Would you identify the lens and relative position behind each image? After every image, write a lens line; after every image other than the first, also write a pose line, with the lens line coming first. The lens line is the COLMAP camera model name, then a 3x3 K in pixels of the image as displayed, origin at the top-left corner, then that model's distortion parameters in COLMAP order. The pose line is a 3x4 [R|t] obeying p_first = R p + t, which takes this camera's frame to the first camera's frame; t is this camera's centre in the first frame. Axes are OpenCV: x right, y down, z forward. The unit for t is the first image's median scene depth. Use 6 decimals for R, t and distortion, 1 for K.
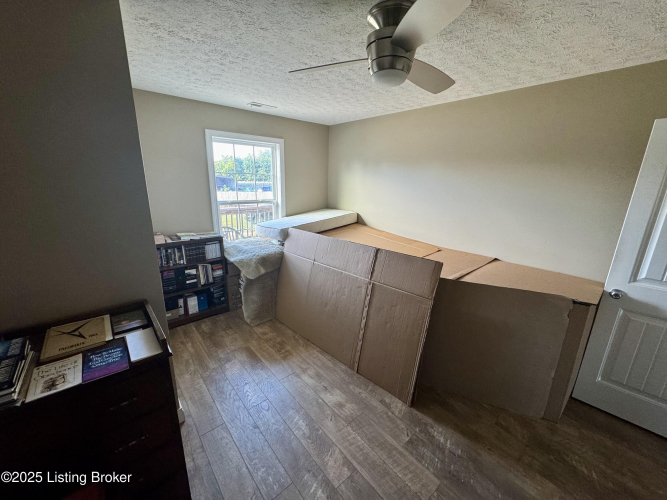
lens RADIAL K [[265.8, 0, 331.3], [0, 265.8, 250.9], [0, 0, 1]] dist [-0.001865, -0.000058]
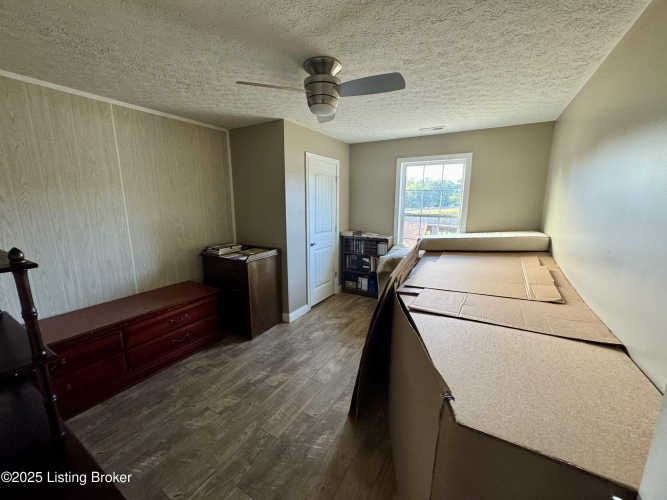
lens RADIAL K [[265.8, 0, 331.3], [0, 265.8, 250.9], [0, 0, 1]] dist [-0.001865, -0.000058]
pose [[0.312818, 0.153602, -0.937311, 0.741092], [-0.242980, 0.966941, 0.077365, -0.033632], [0.918208, 0.203547, 0.339799, 0.336144]]
